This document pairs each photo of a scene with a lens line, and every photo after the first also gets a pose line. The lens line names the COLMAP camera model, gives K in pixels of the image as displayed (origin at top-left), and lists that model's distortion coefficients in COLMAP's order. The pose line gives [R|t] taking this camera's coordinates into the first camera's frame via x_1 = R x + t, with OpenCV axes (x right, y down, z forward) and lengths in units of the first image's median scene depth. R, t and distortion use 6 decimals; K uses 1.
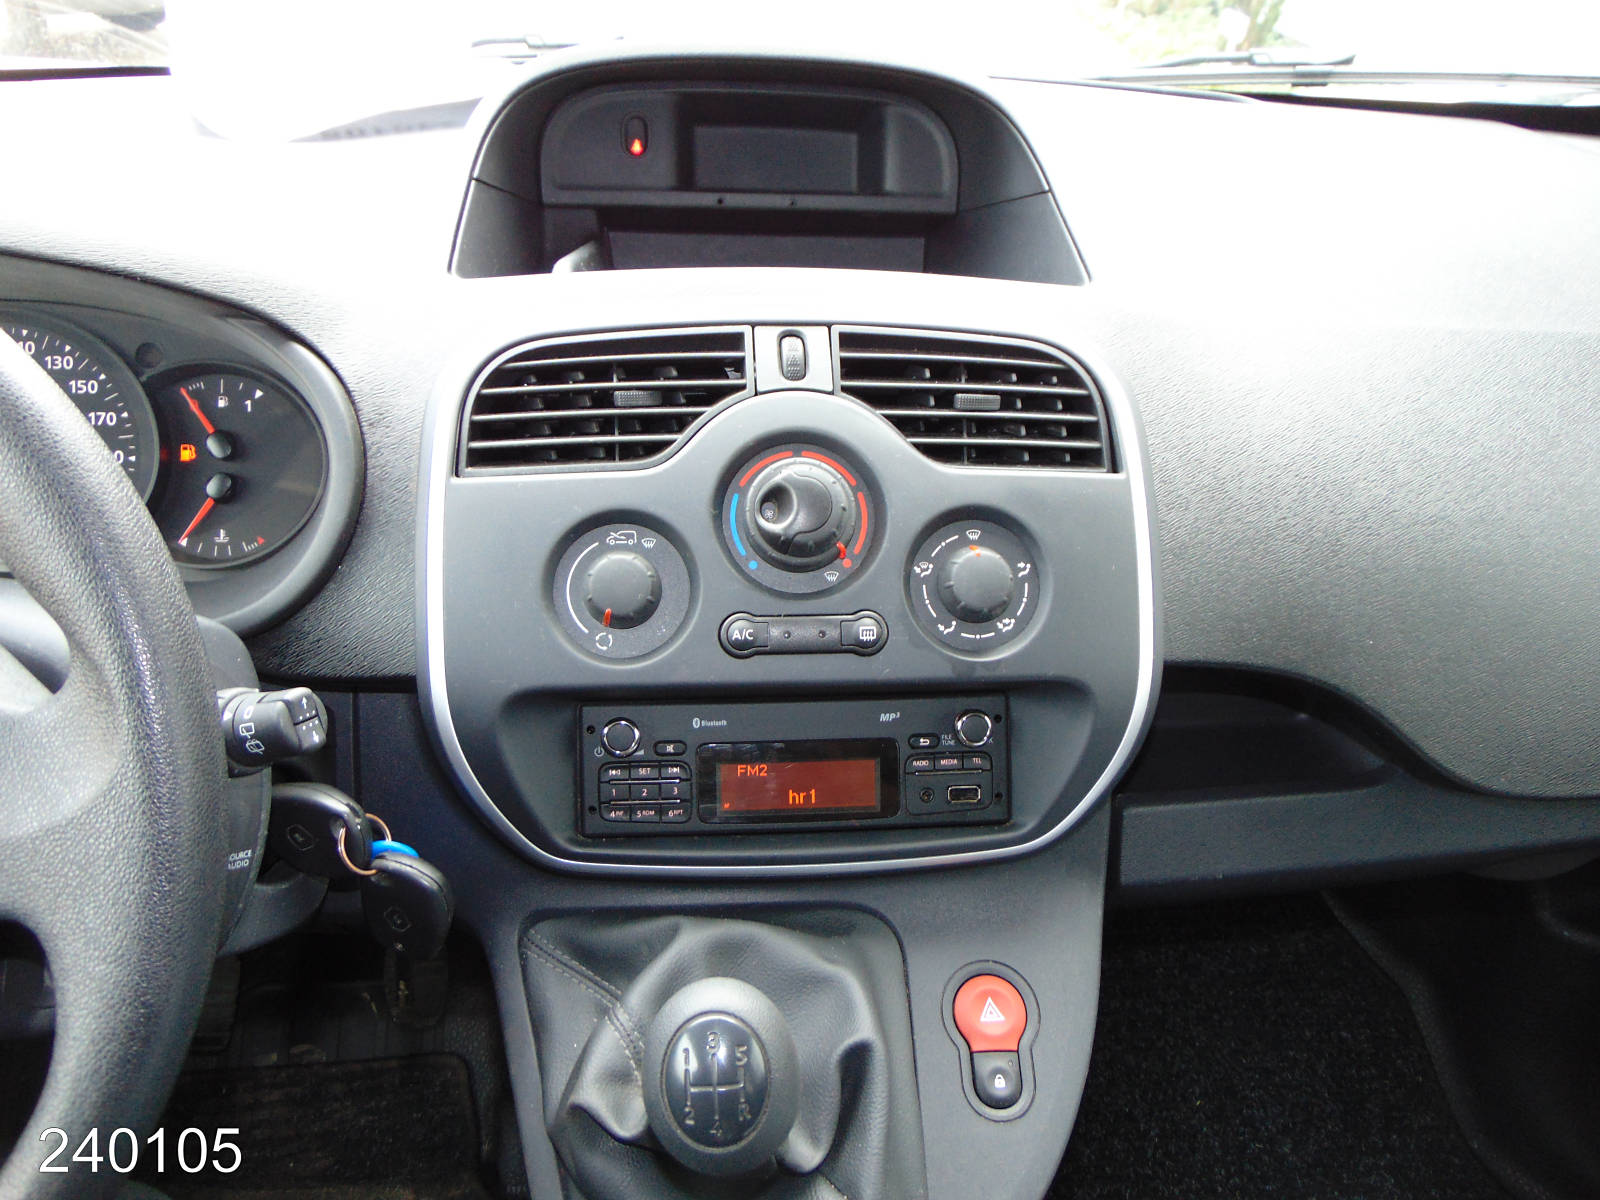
lens RADIAL K [[1174.4, 0, 804.2], [0, 1174.4, 594.5], [0, 0, 1]] dist [-0.021224, 0.044873]
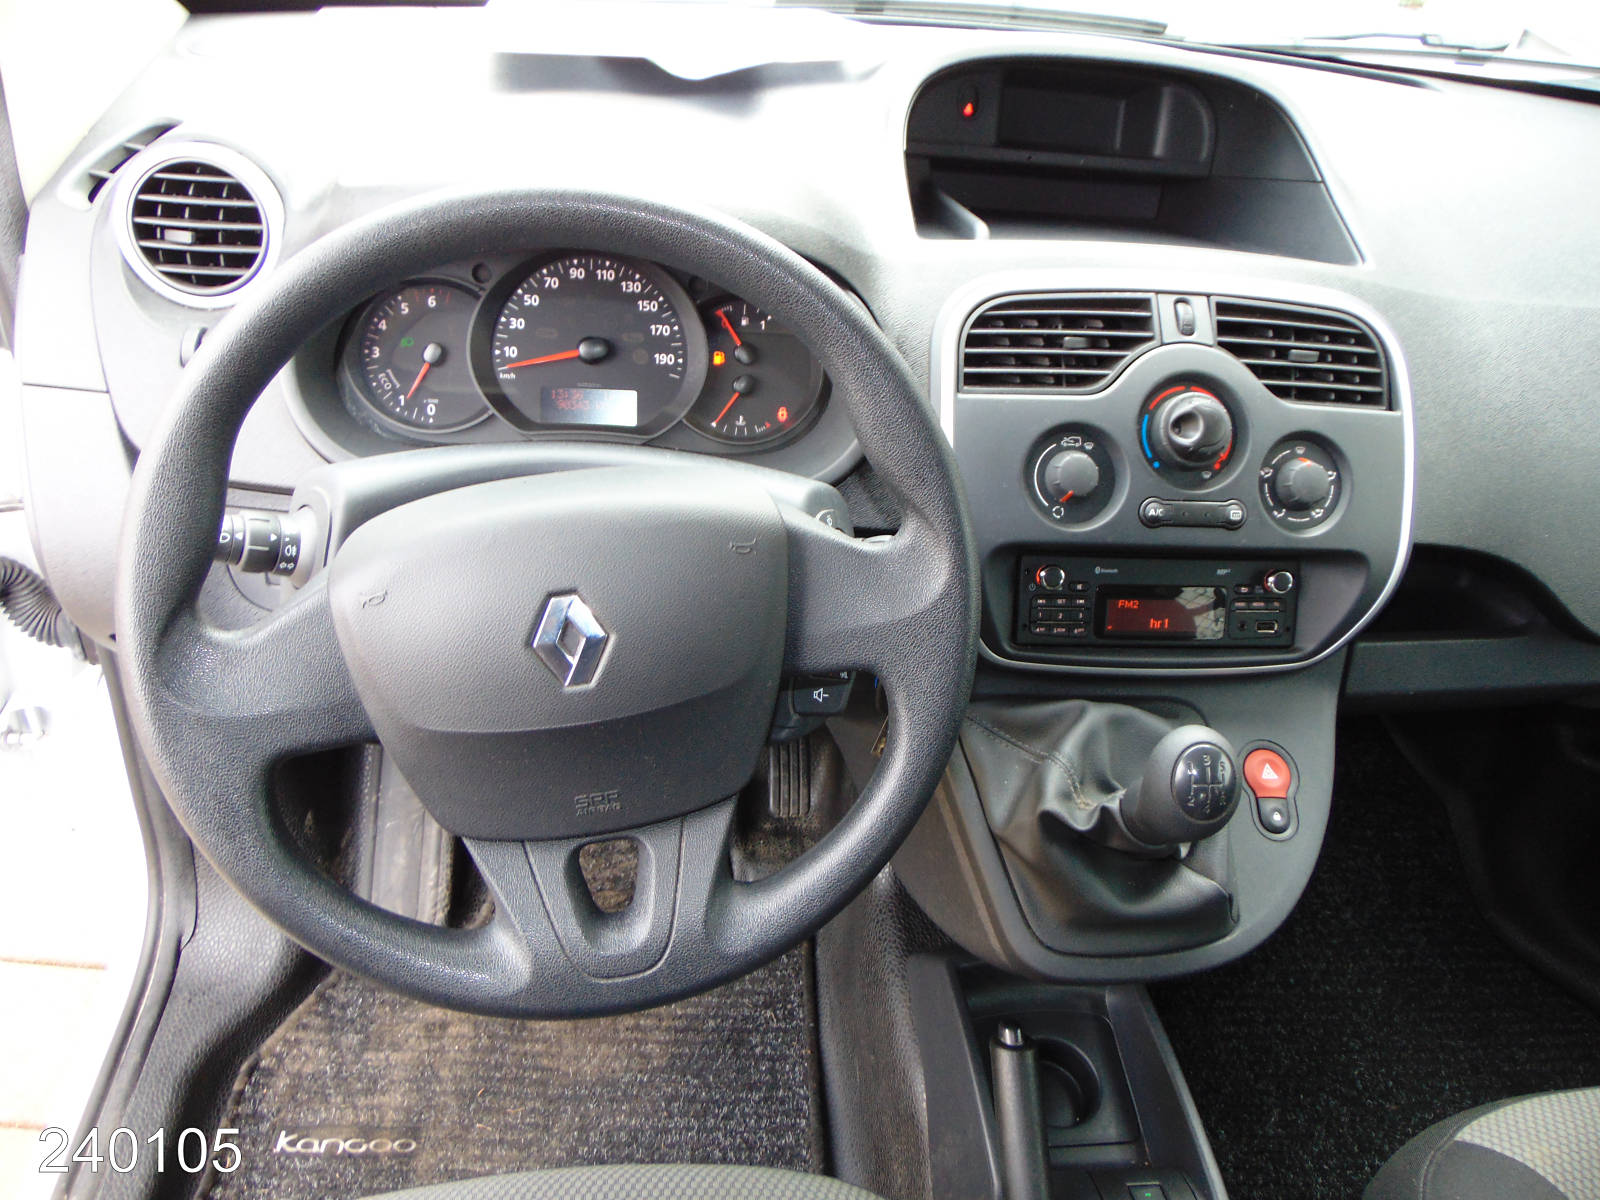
lens RADIAL K [[1174.4, 0, 793.9], [0, 1174.4, 594.1], [0, 0, 1]] dist [-0.021224, 0.044873]
pose [[0.998194, 0.043791, 0.041125, -0.520992], [-0.048532, 0.991292, 0.122416, -0.021009], [-0.035406, -0.124190, 0.991627, -0.430781]]
